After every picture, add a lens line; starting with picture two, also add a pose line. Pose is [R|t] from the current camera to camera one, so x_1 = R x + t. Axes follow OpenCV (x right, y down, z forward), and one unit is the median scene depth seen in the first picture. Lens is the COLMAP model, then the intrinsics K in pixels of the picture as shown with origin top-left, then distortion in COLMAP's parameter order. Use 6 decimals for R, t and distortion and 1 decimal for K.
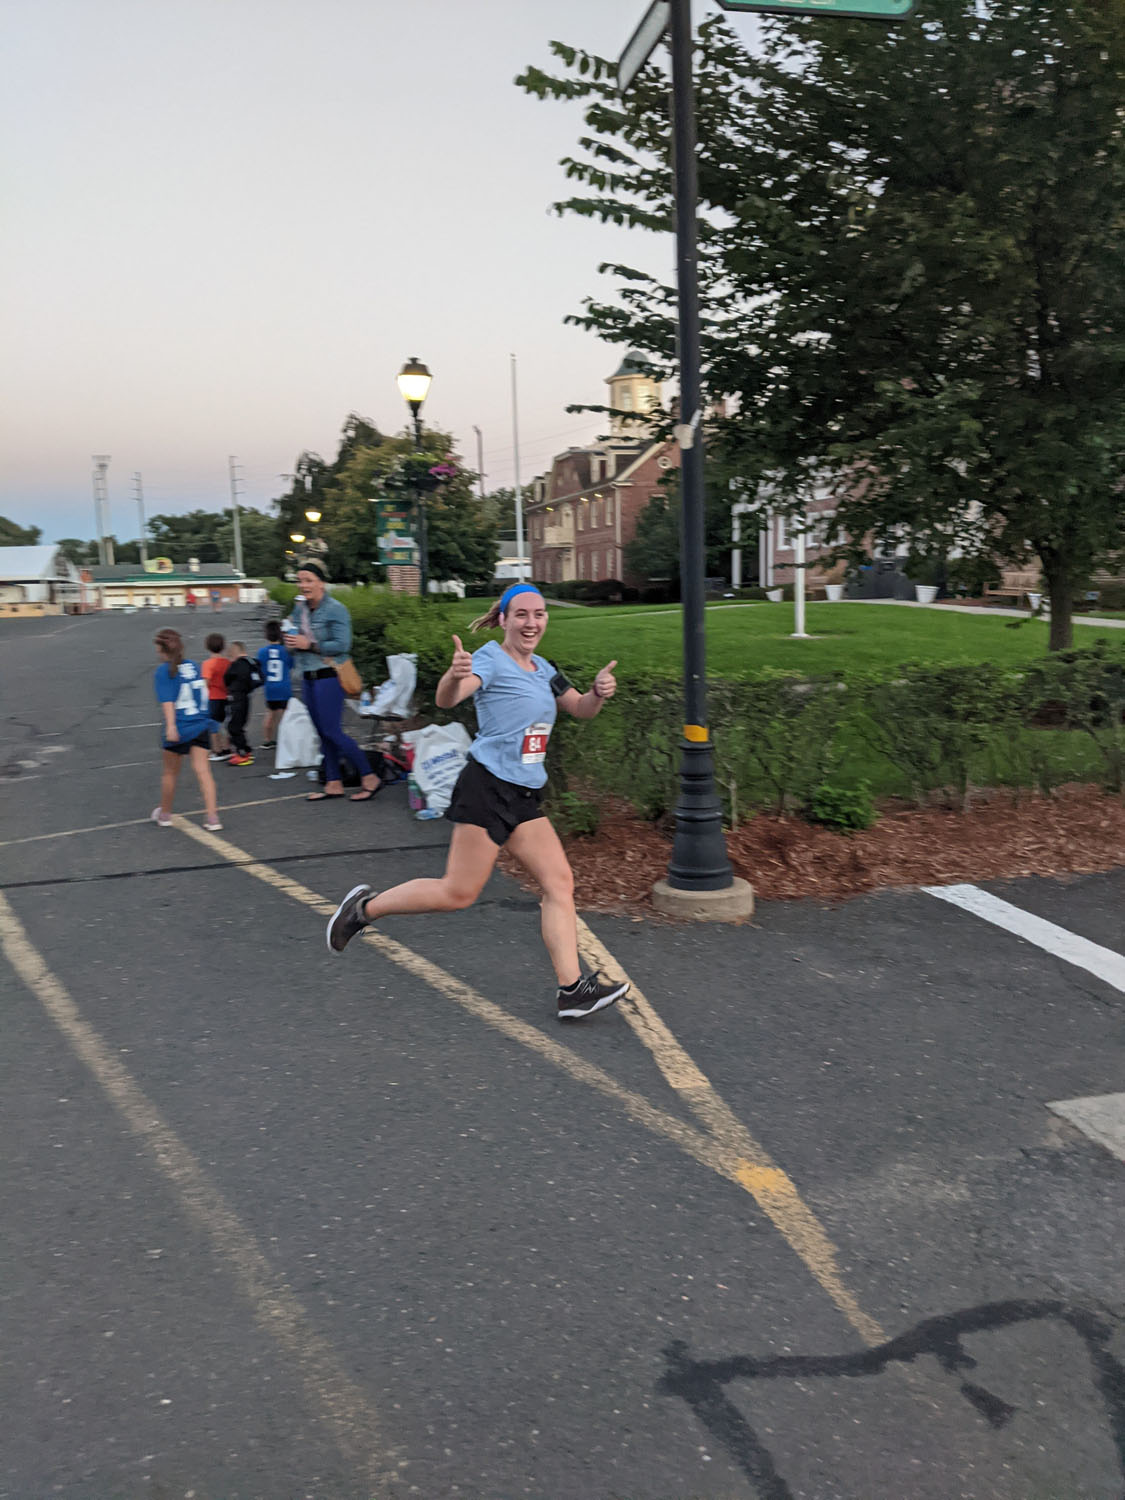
lens RADIAL K [[1196.3, 0, 561.5], [0, 1196.3, 751.2], [0, 0, 1]] dist [0.036455, -0.006019]
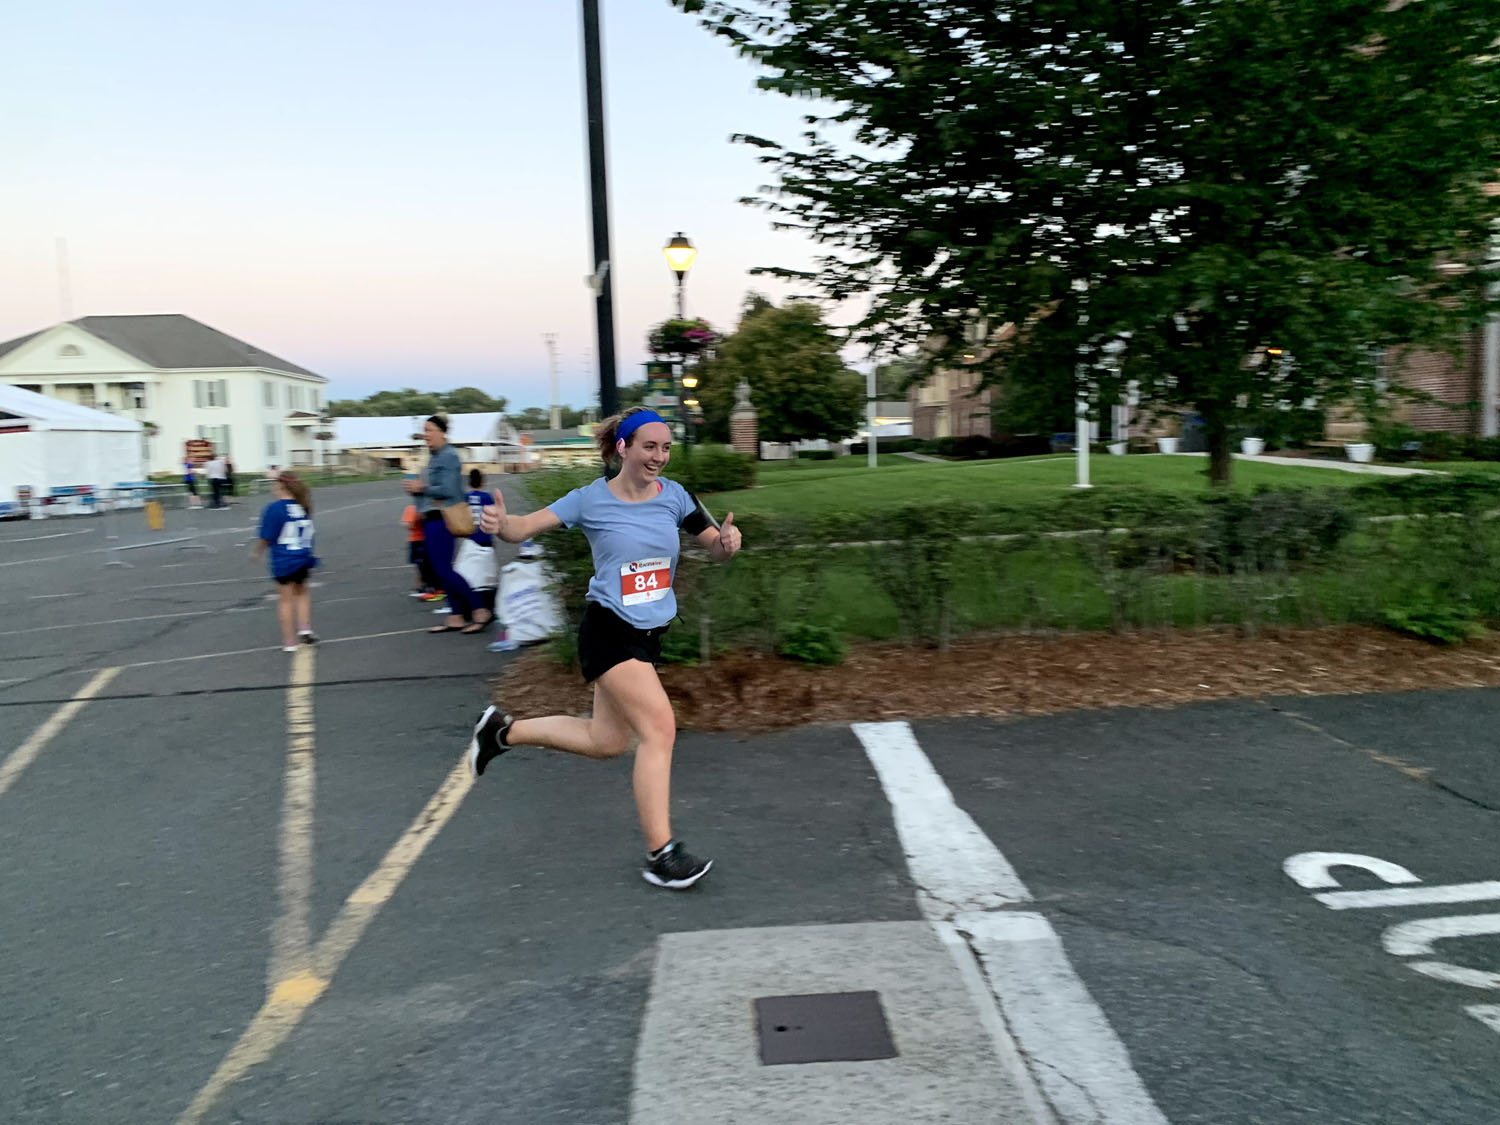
lens RADIAL K [[1131.4, 0, 821.4], [0, 1131.4, 550.2], [0, 0, 1]] dist [0.023914, -0.035665]
pose [[0.988144, 0.005777, -0.153423, 0.316238], [-0.012756, 0.998926, -0.044547, 0.008485], [0.153001, 0.045976, 0.987156, 0.042171]]
